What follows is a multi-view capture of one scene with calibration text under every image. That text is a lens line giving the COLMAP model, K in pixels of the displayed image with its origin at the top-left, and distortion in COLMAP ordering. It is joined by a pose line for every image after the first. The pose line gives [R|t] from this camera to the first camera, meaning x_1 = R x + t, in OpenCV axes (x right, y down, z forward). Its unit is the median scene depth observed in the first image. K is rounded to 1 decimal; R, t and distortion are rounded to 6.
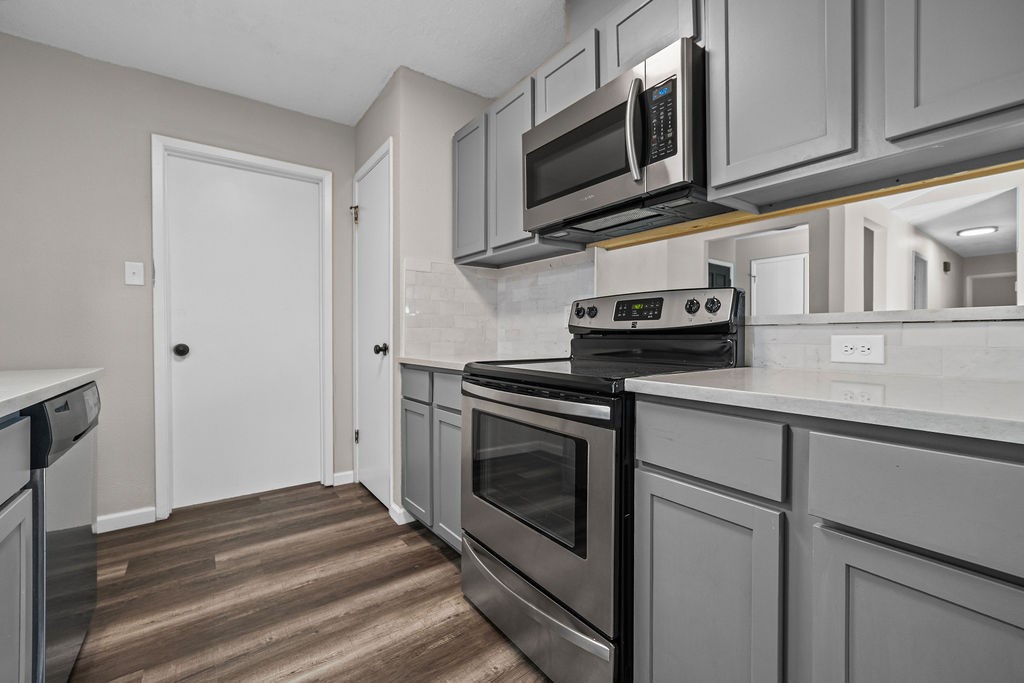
lens RADIAL K [[423.2, 0, 513.8], [0, 423.2, 336.9], [0, 0, 1]] dist [-0.002362, -0.000086]
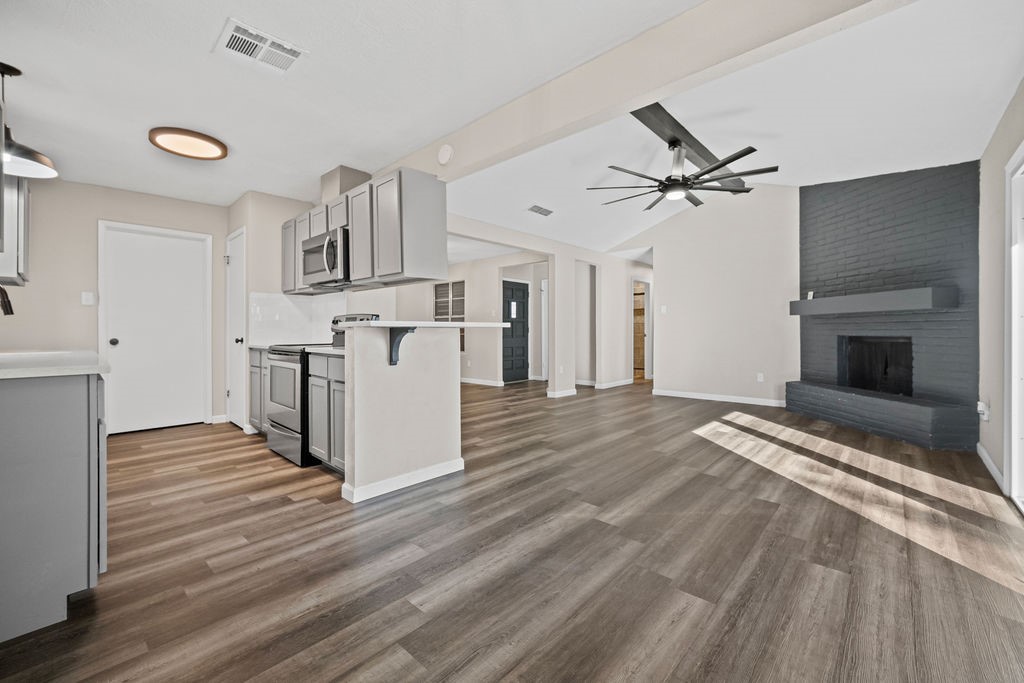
lens RADIAL K [[411.2, 0, 493.4], [0, 411.2, 328.0], [0, 0, 1]] dist [-0.001973, -0.000154]
pose [[0.987430, -0.001423, 0.158052, 0.529562], [0.003047, 0.999945, -0.010035, -0.004379], [-0.158029, 0.010391, 0.987380, -0.999934]]
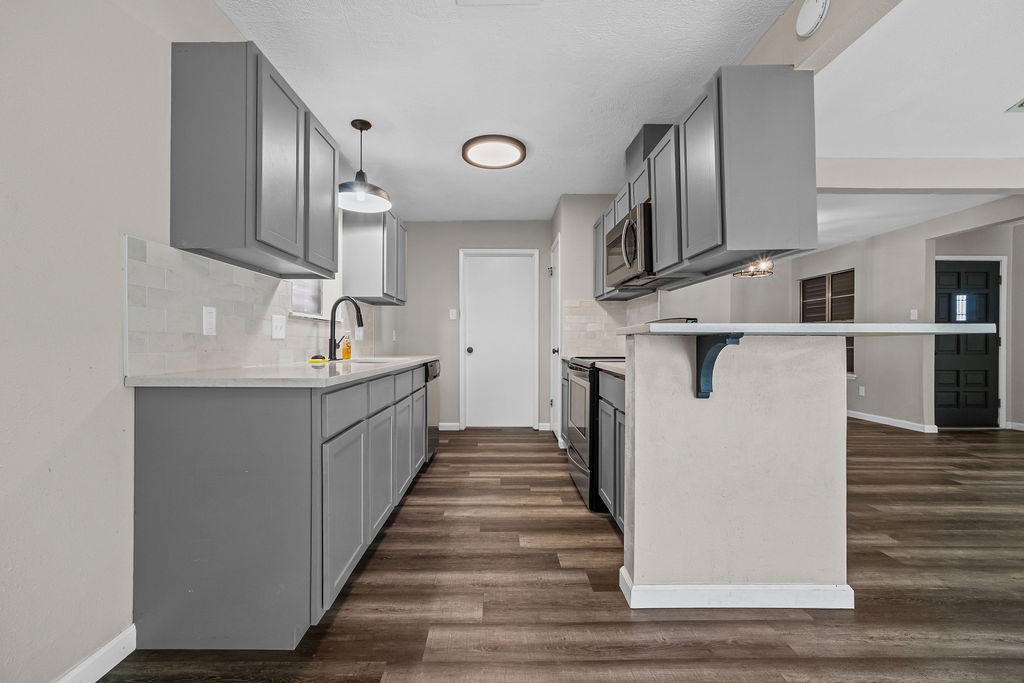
lens RADIAL K [[405.9, 0, 509.2], [0, 405.9, 339.3], [0, 0, 1]] dist [-0.002837, 0.000174]
pose [[0.816154, -0.001727, -0.577831, 0.565336], [-0.004940, 0.999938, -0.009965, -0.002908], [0.577813, 0.010987, 0.816095, -0.556223]]
